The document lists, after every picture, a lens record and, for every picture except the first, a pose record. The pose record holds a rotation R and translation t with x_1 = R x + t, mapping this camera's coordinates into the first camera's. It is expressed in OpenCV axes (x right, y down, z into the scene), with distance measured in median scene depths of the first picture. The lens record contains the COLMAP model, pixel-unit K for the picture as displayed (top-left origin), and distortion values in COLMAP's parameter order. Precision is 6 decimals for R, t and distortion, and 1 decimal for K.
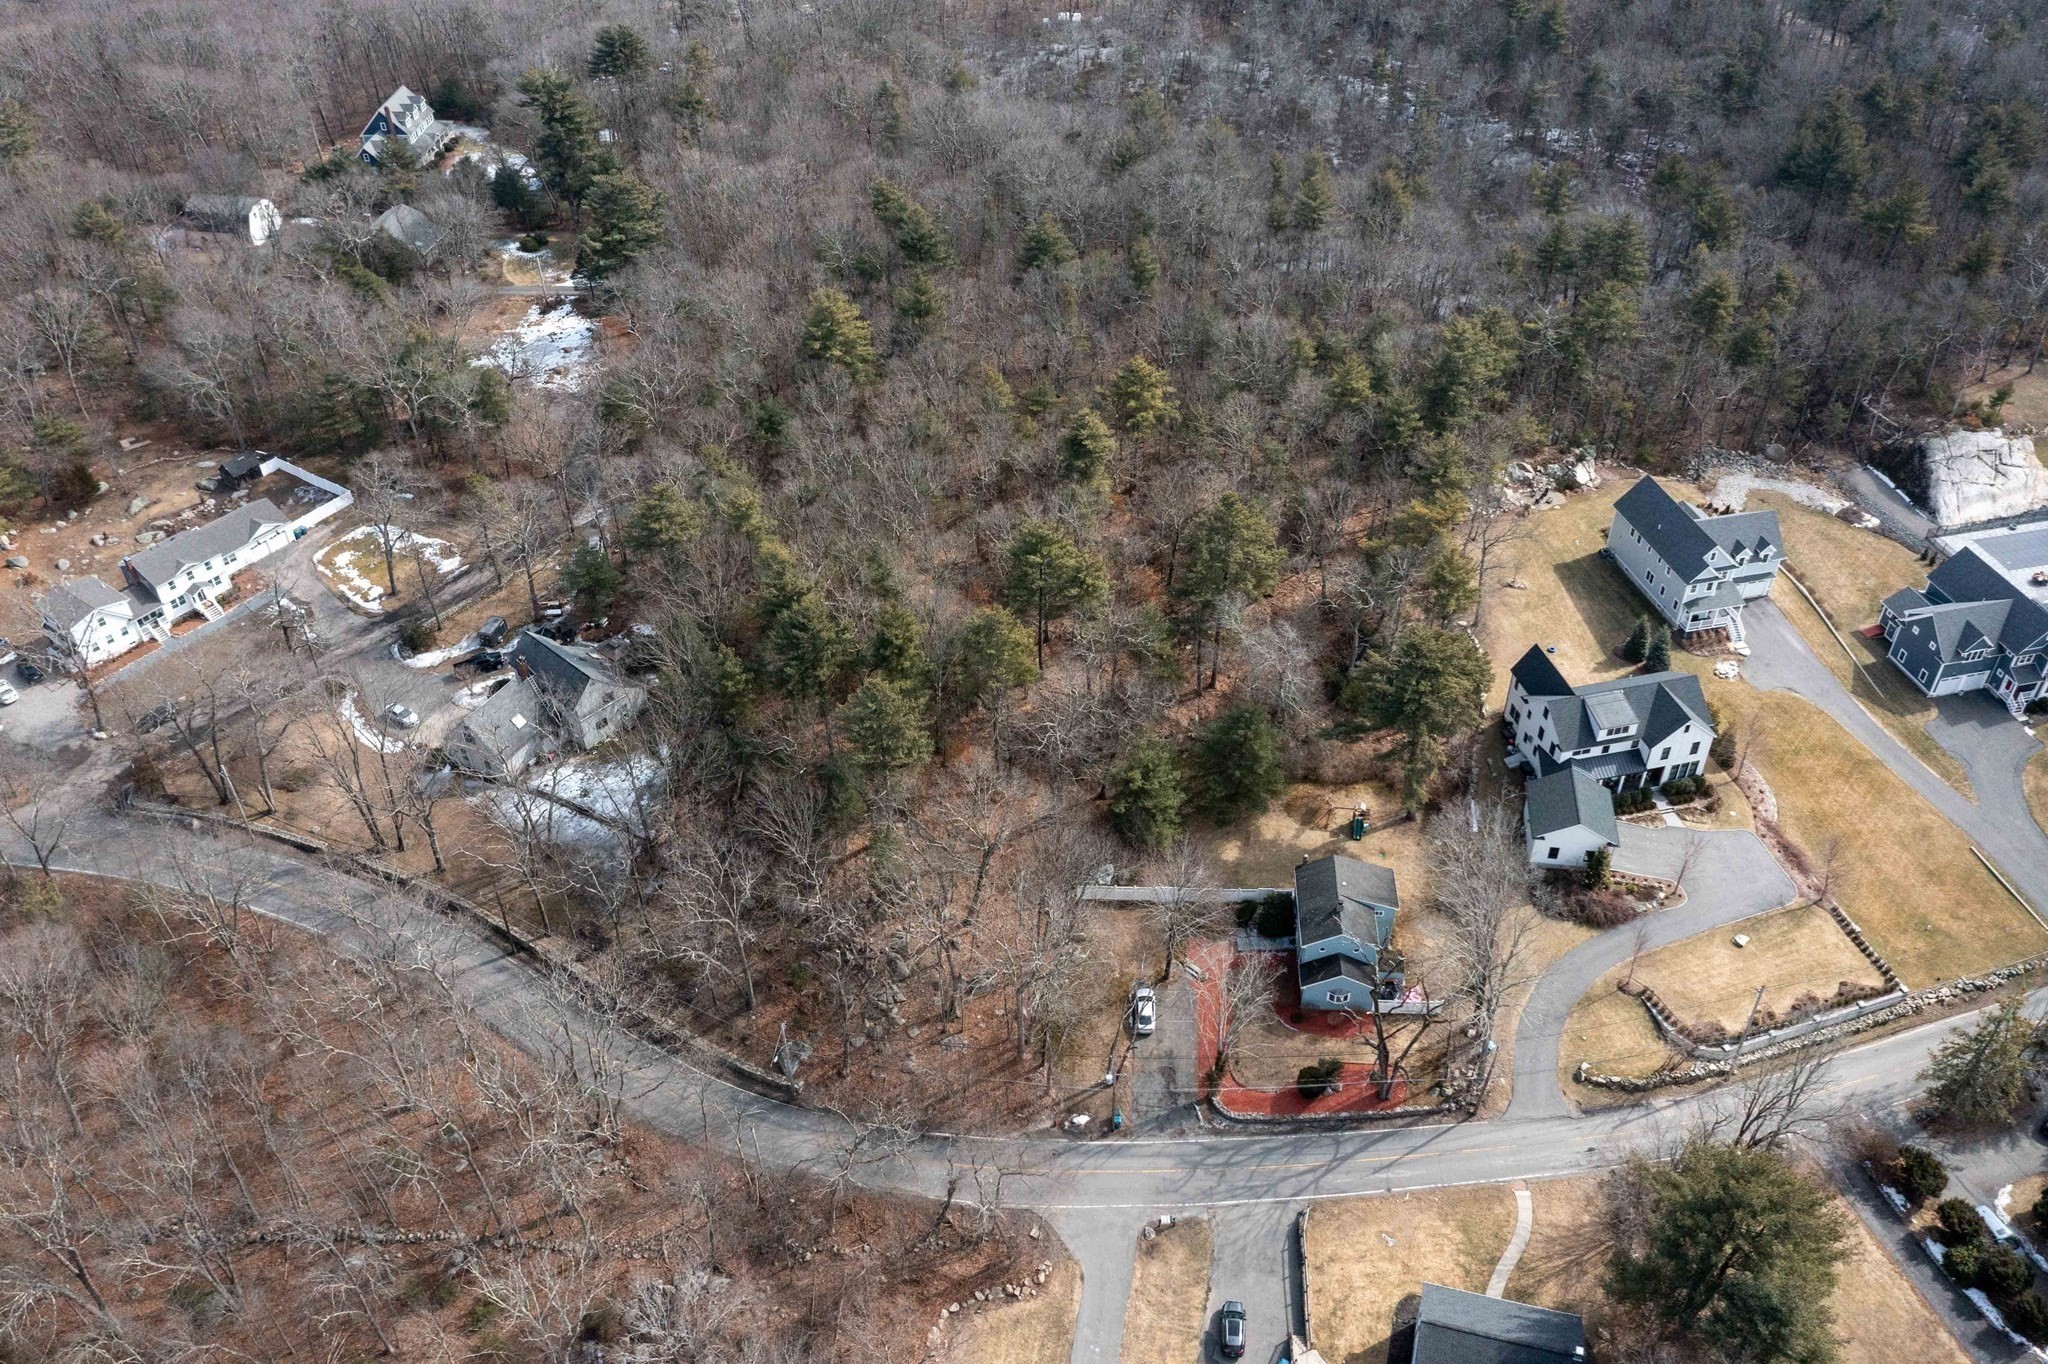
lens RADIAL K [[1618.5, 0, 1023.4], [0, 1618.5, 666.3], [0, 0, 1]] dist [-0.012919, 0.001163]
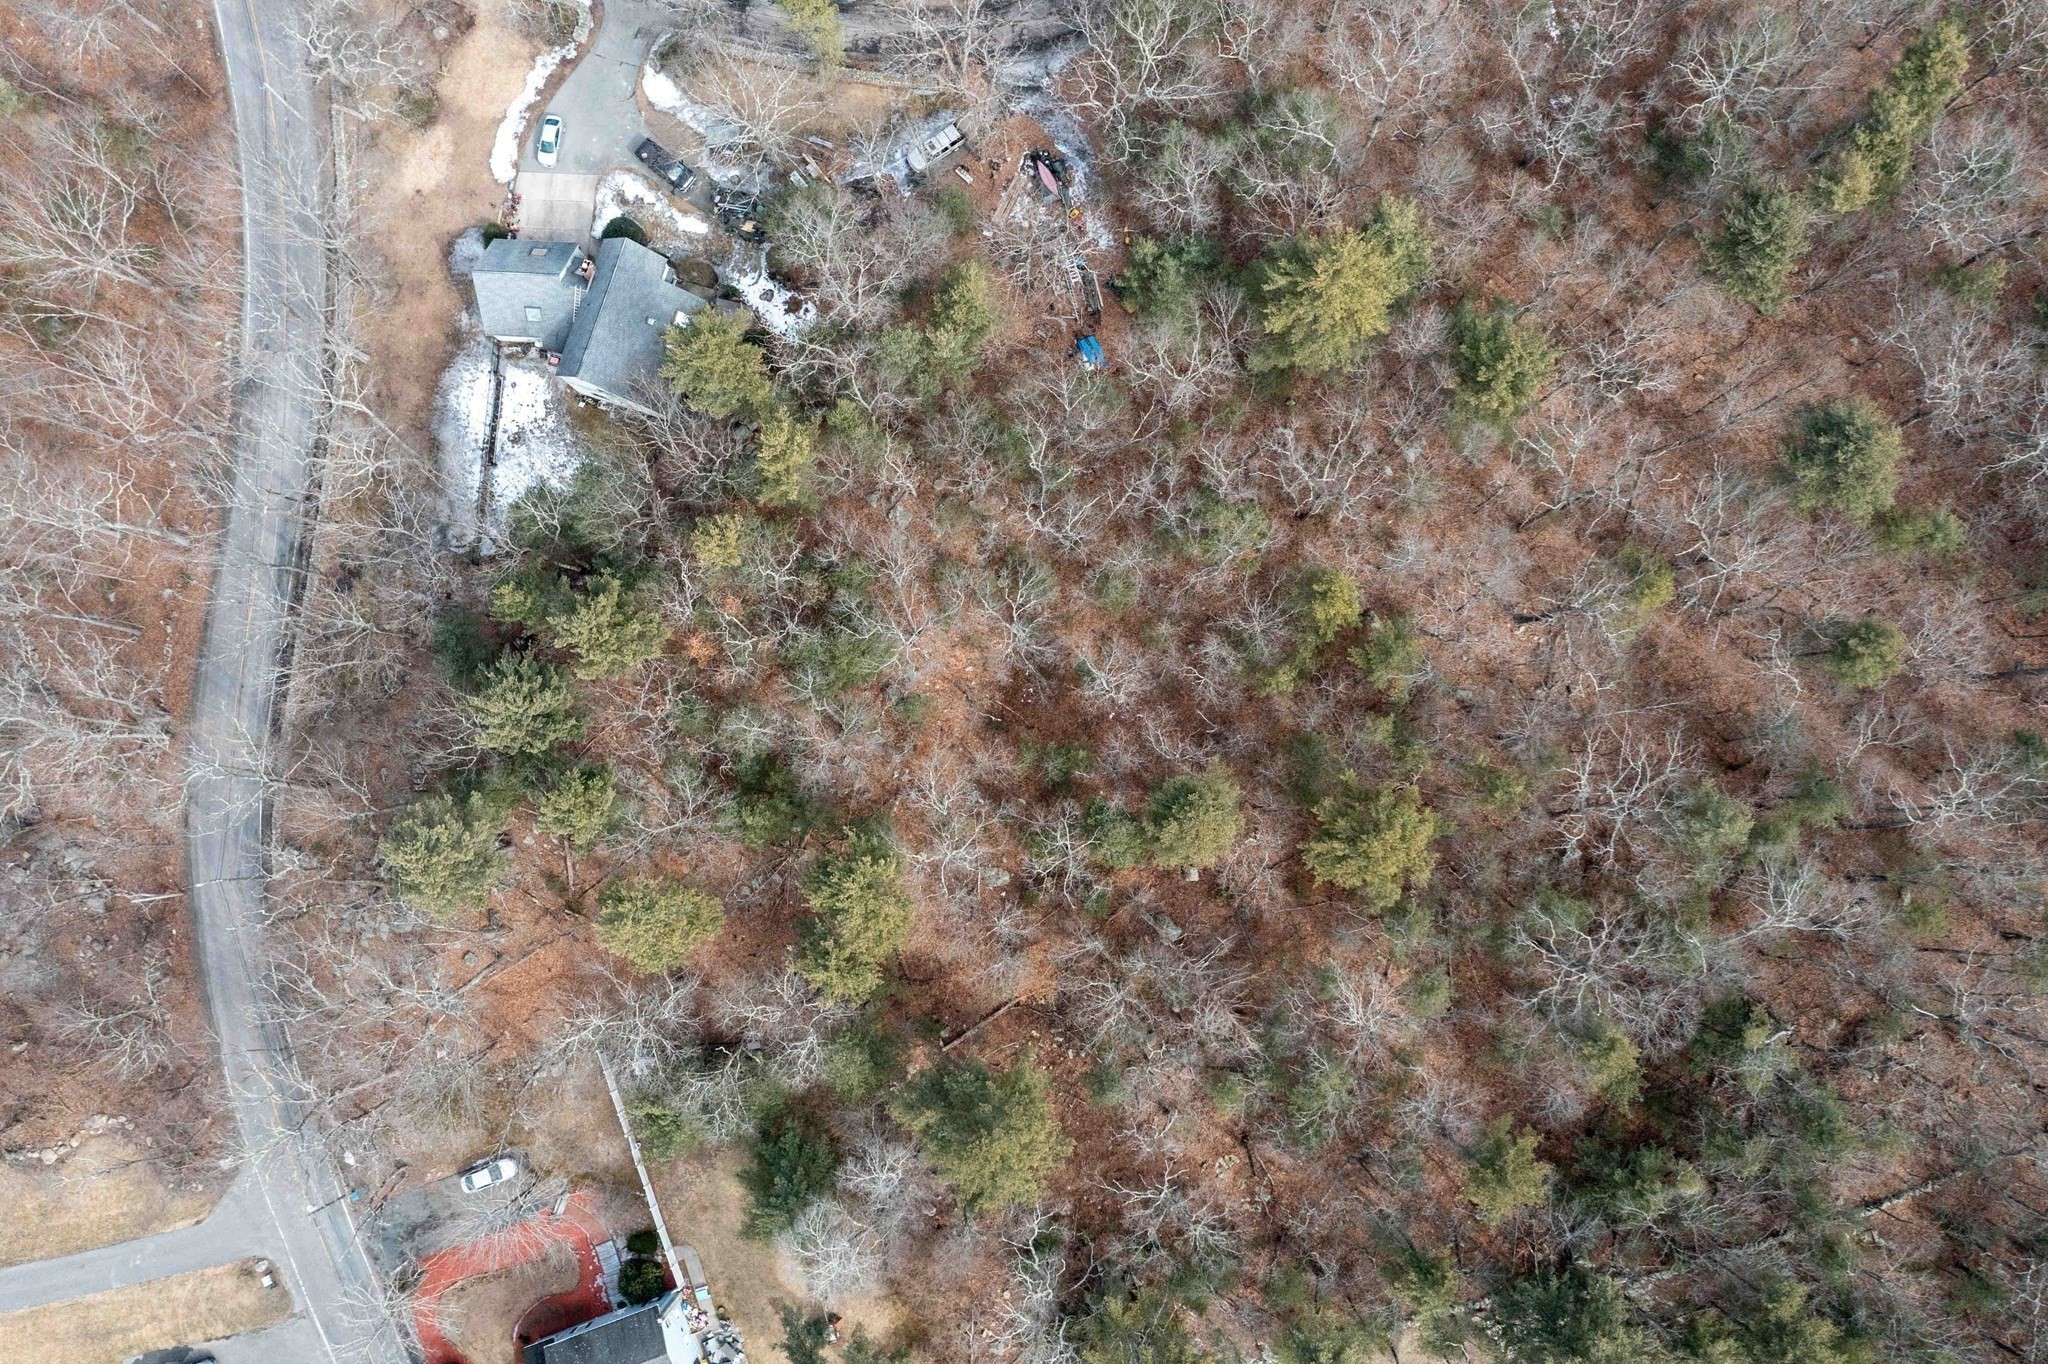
lens RADIAL K [[1618.5, 0, 1027.1], [0, 1618.5, 681.7], [0, 0, 1]] dist [-0.012919, 0.001163]
pose [[0.413612, 0.907992, -0.066895, 0.006157], [-0.550879, 0.308083, 0.775640, -0.609512], [0.724884, -0.283963, 0.627621, 0.574067]]
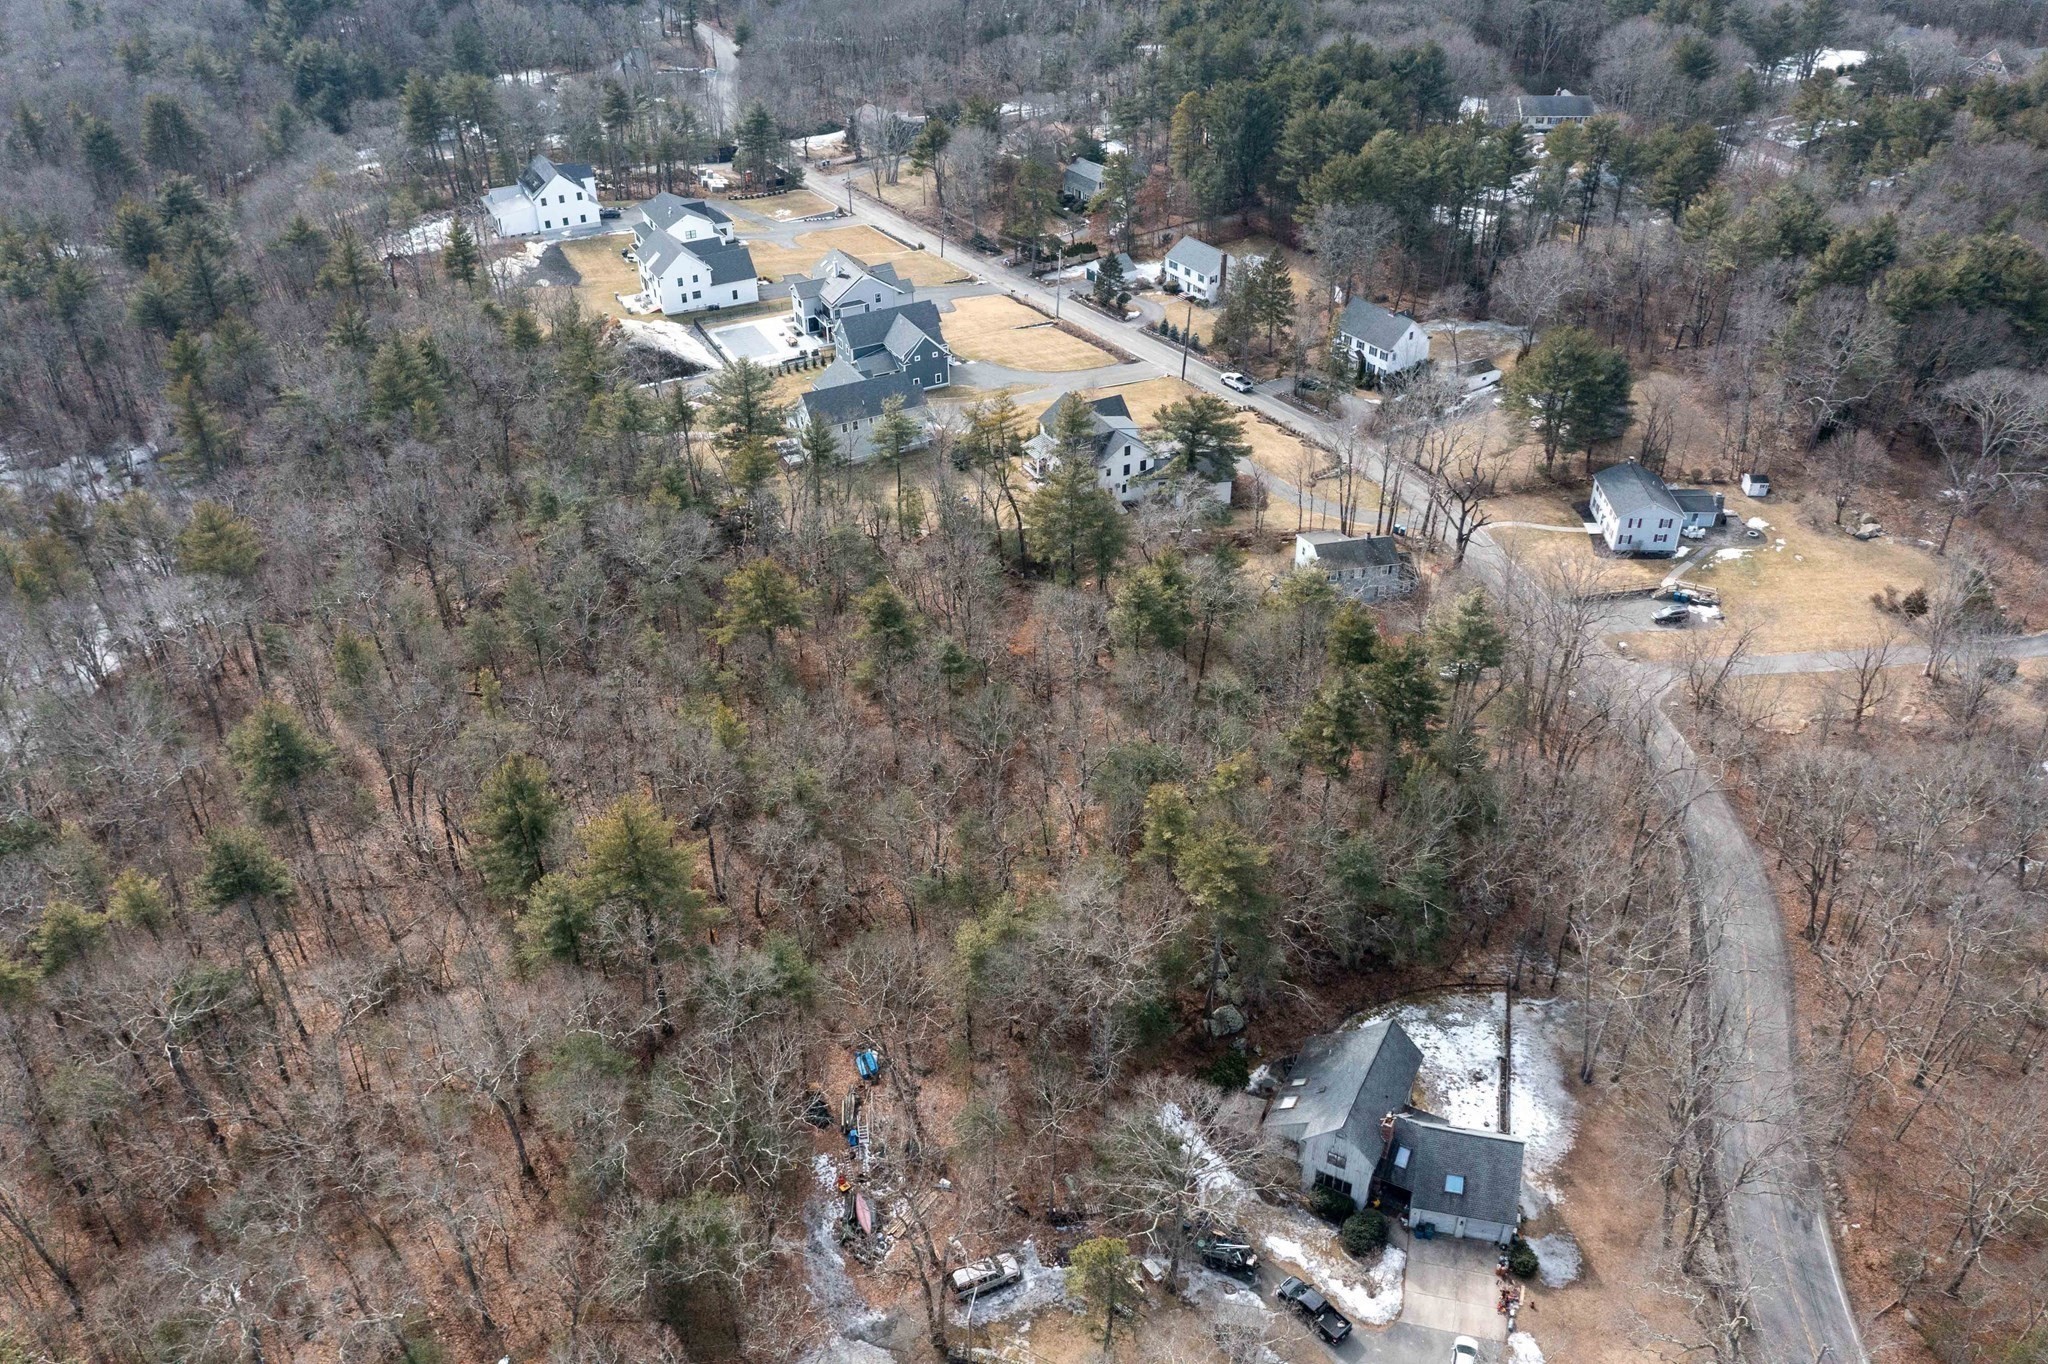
lens RADIAL K [[1618.5, 0, 1022.1], [0, 1618.5, 672.6], [0, 0, 1]] dist [-0.012919, 0.001163]
pose [[-0.248481, -0.528916, 0.811483, -0.680538], [0.619885, 0.556913, 0.552802, -0.547167], [-0.744312, 0.640387, 0.189485, 0.807192]]
